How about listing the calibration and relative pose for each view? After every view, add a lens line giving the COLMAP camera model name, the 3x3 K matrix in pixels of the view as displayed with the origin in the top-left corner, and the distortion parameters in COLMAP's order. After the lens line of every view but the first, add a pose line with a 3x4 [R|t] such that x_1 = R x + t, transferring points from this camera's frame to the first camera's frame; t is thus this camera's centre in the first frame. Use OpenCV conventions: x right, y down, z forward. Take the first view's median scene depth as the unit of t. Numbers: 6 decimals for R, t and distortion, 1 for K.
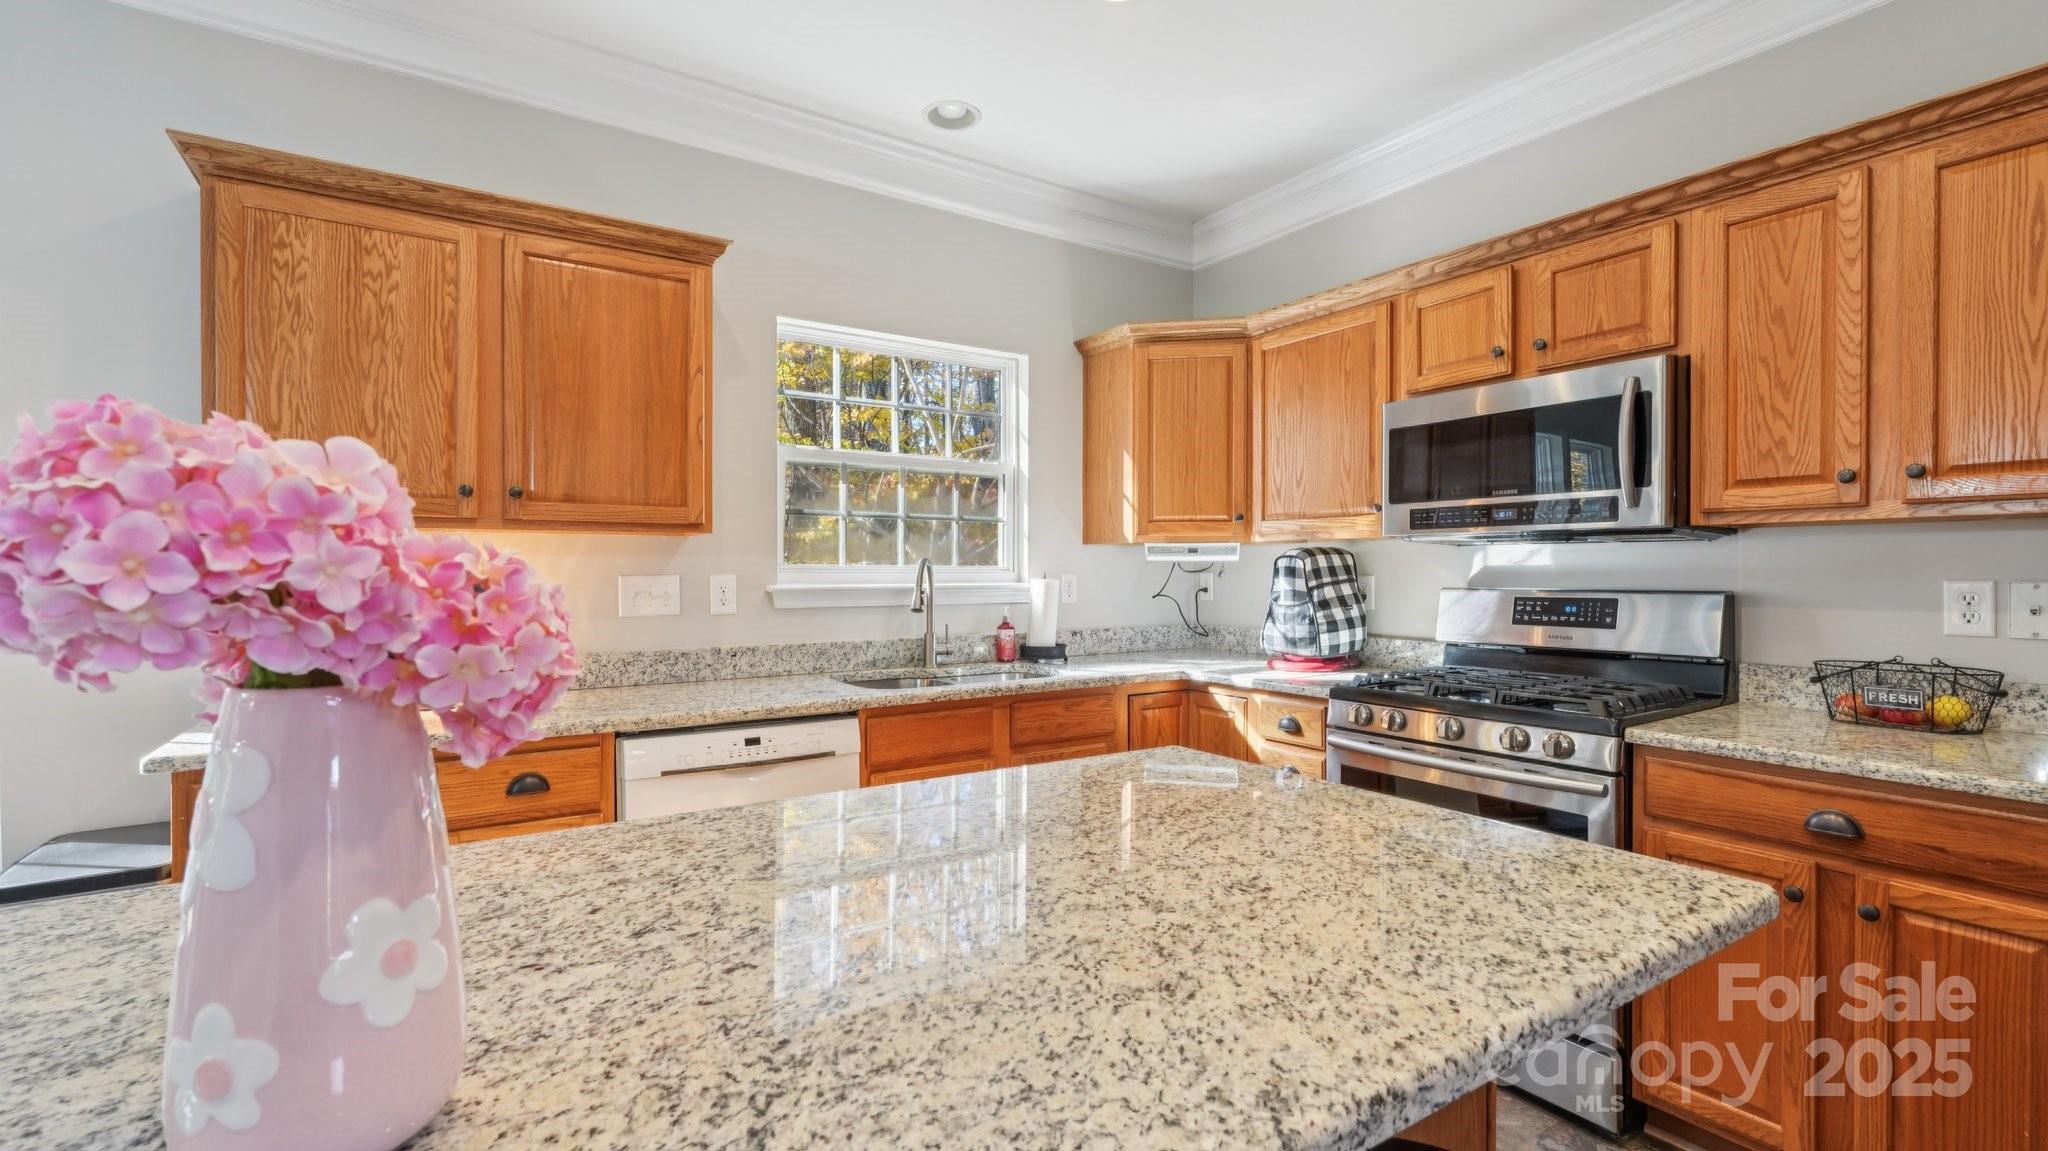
lens RADIAL K [[898.9, 0, 1014.1], [0, 898.9, 578.5], [0, 0, 1]] dist [0.007365, -0.000565]
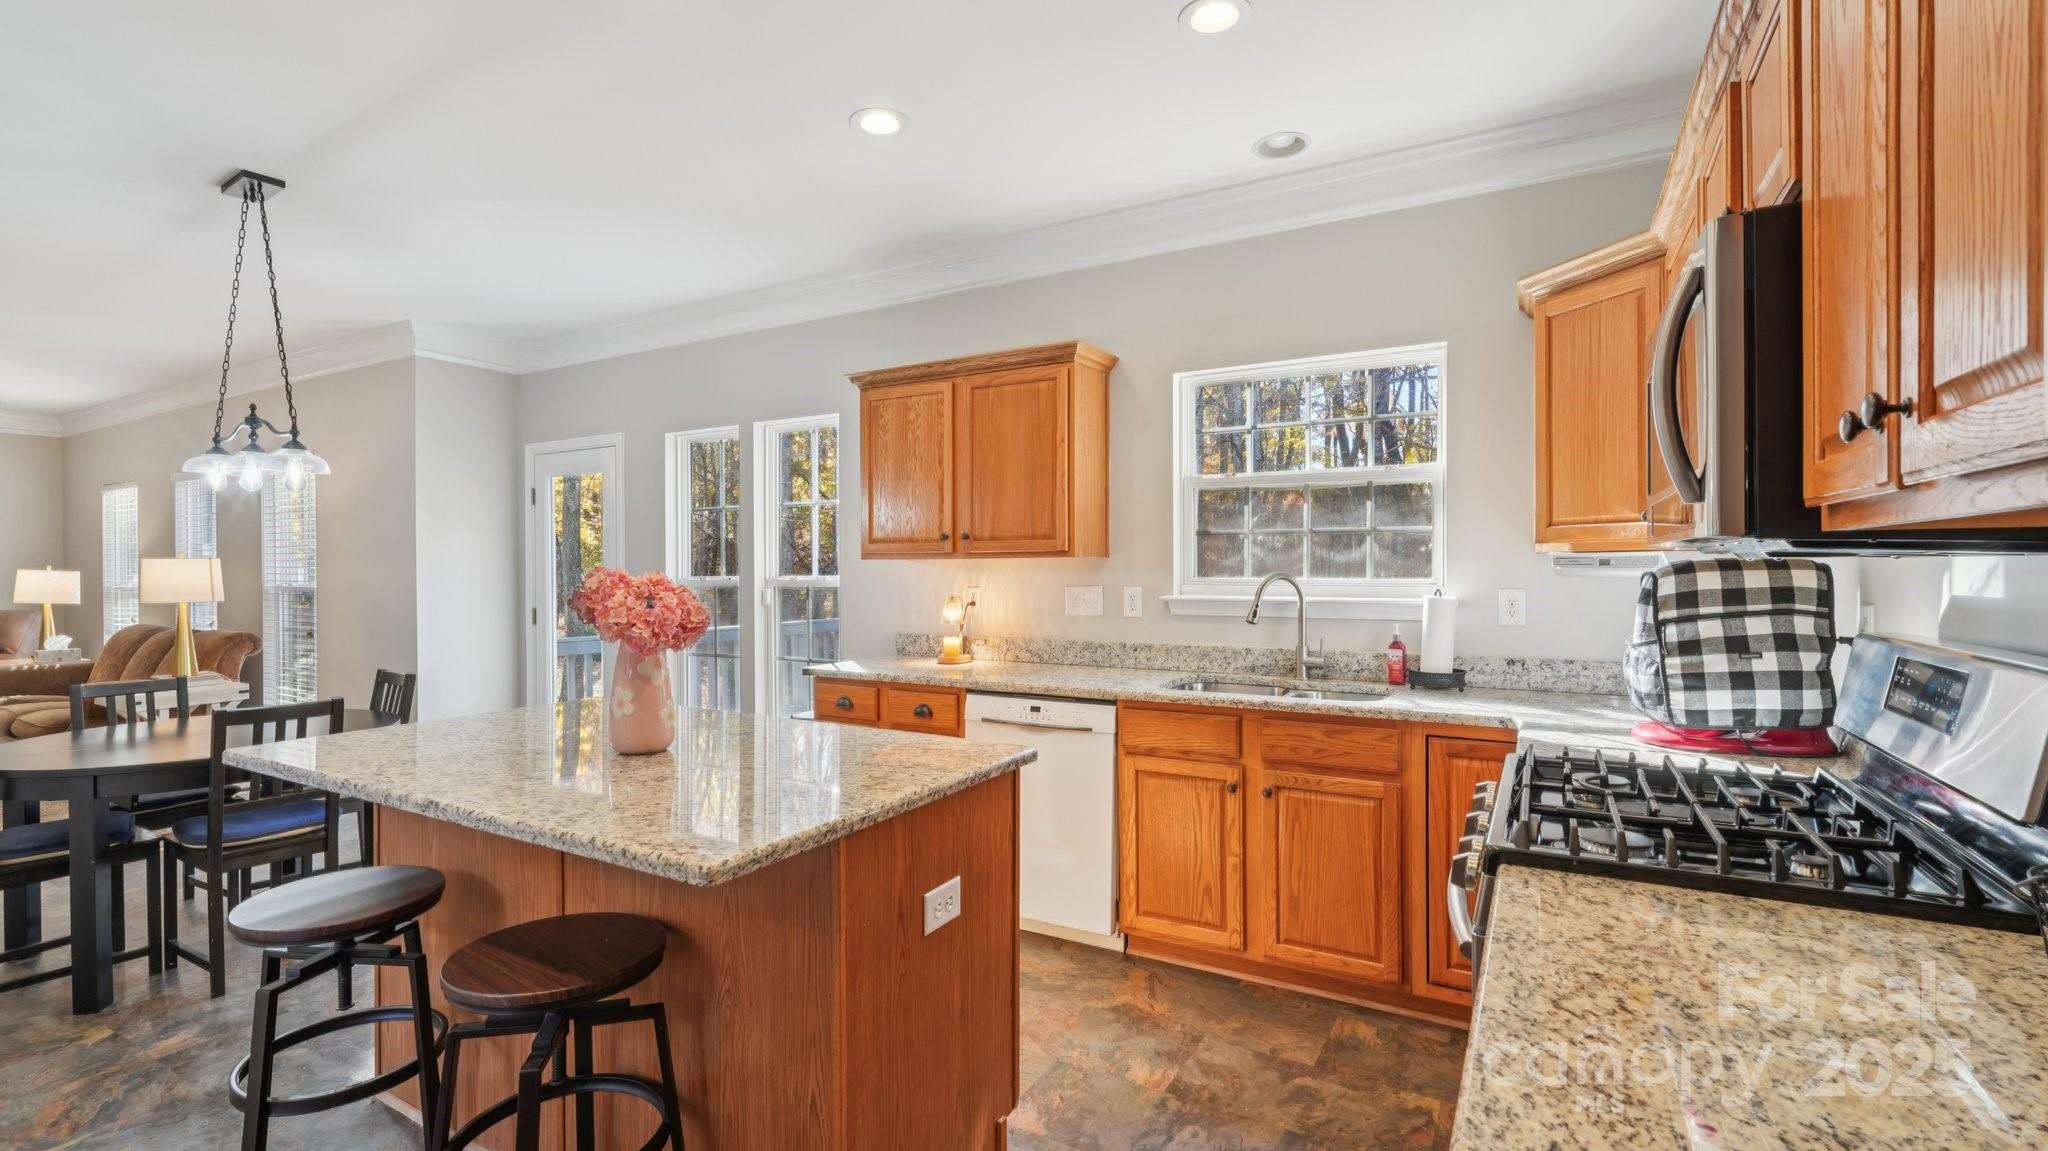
lens RADIAL K [[898.9, 0, 1019.7], [0, 898.9, 568.6], [0, 0, 1]] dist [0.007365, -0.000565]
pose [[0.451722, -0.000013, -0.892159, 0.725921], [-0.001374, 0.999999, -0.000710, -0.027657], [0.892158, 0.001546, 0.451721, 0.269125]]
